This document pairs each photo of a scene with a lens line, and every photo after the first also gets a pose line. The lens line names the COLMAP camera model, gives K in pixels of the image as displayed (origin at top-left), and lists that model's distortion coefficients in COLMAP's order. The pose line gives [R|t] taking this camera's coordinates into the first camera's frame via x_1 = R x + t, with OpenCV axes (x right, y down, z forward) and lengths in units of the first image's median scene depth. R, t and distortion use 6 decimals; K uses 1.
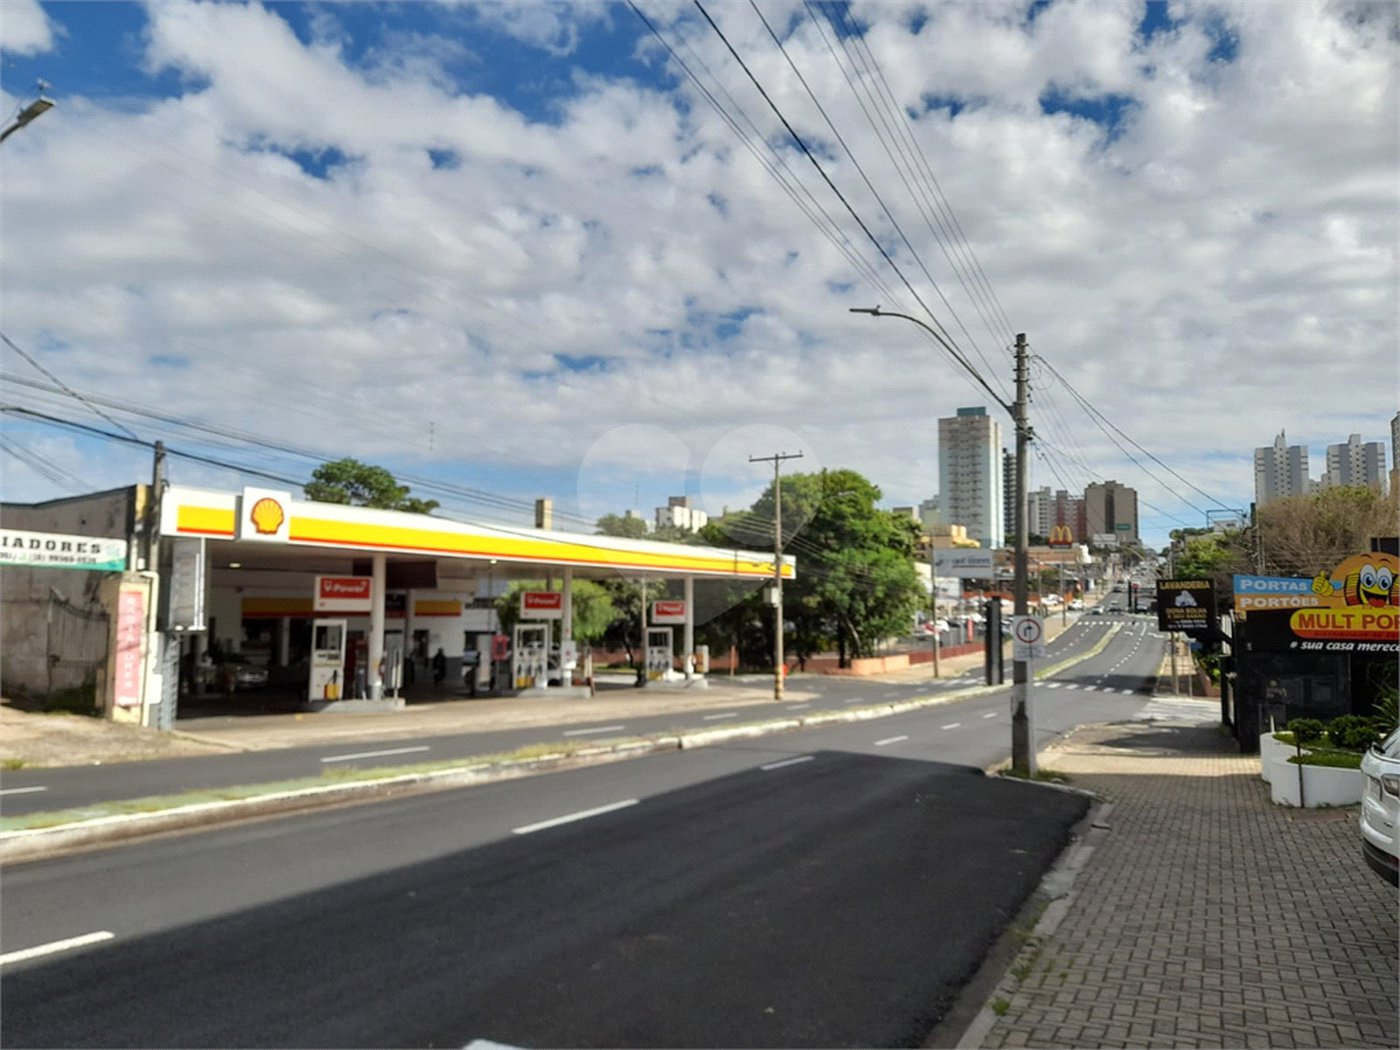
lens RADIAL K [[992.6, 0, 706.5], [0, 992.6, 532.5], [0, 0, 1]] dist [0.010352, -0.020639]
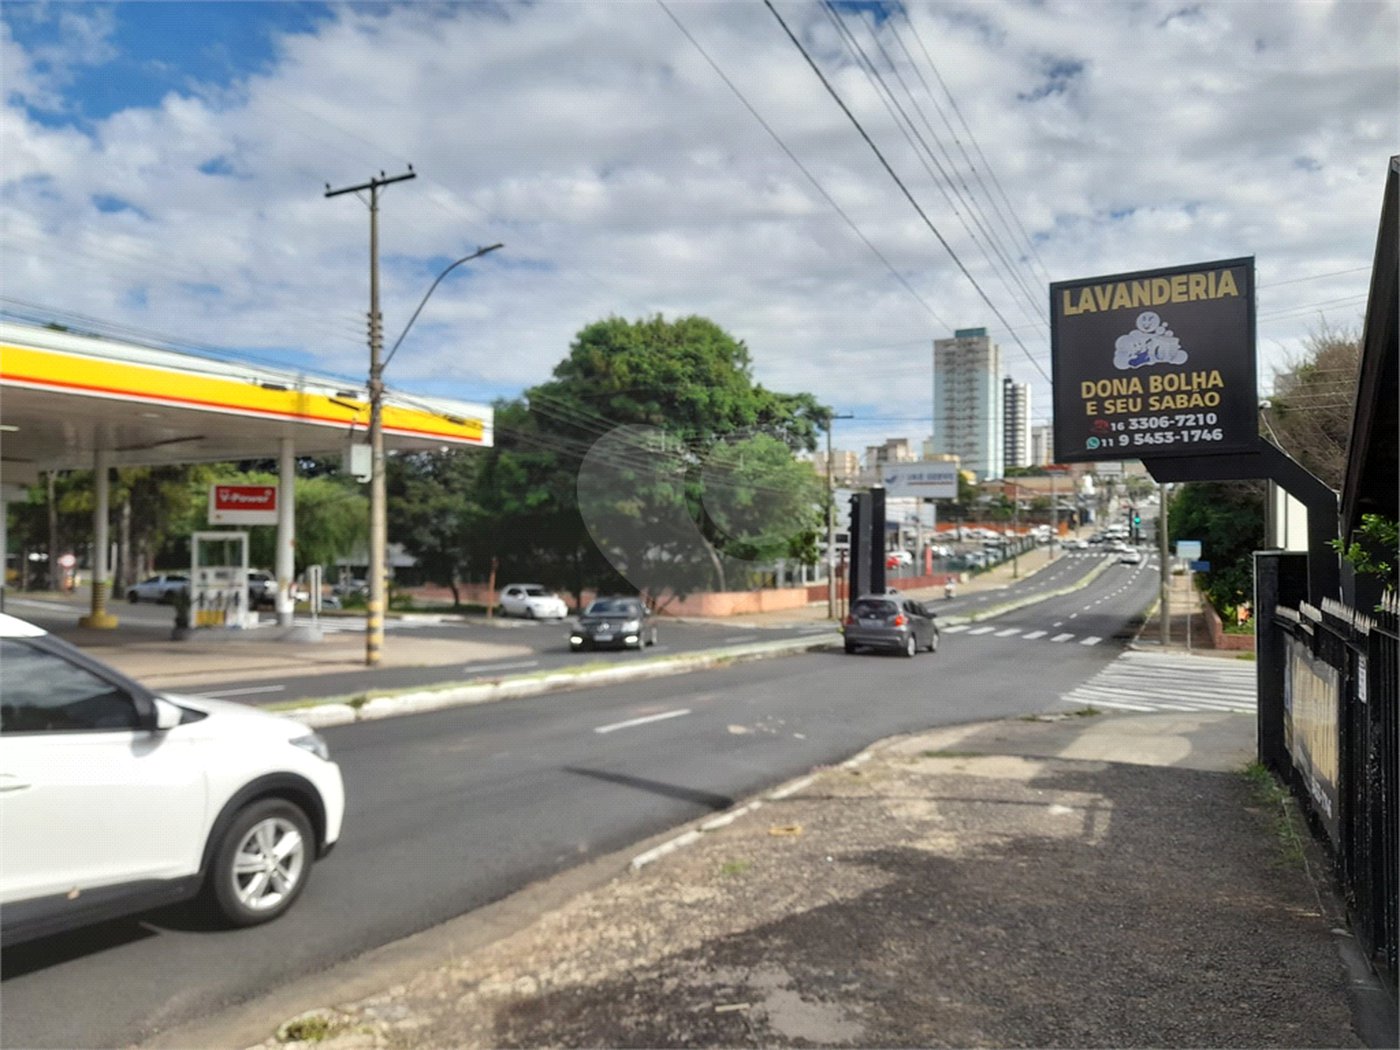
lens RADIAL K [[1032.9, 0, 710.1], [0, 1032.9, 531.0], [0, 0, 1]] dist [0.047342, -0.038364]
pose [[0.999940, -0.001647, 0.010796, 0.144383], [0.000995, 0.998190, 0.060124, 0.041353], [-0.010875, -0.060110, 0.998133, 0.286098]]
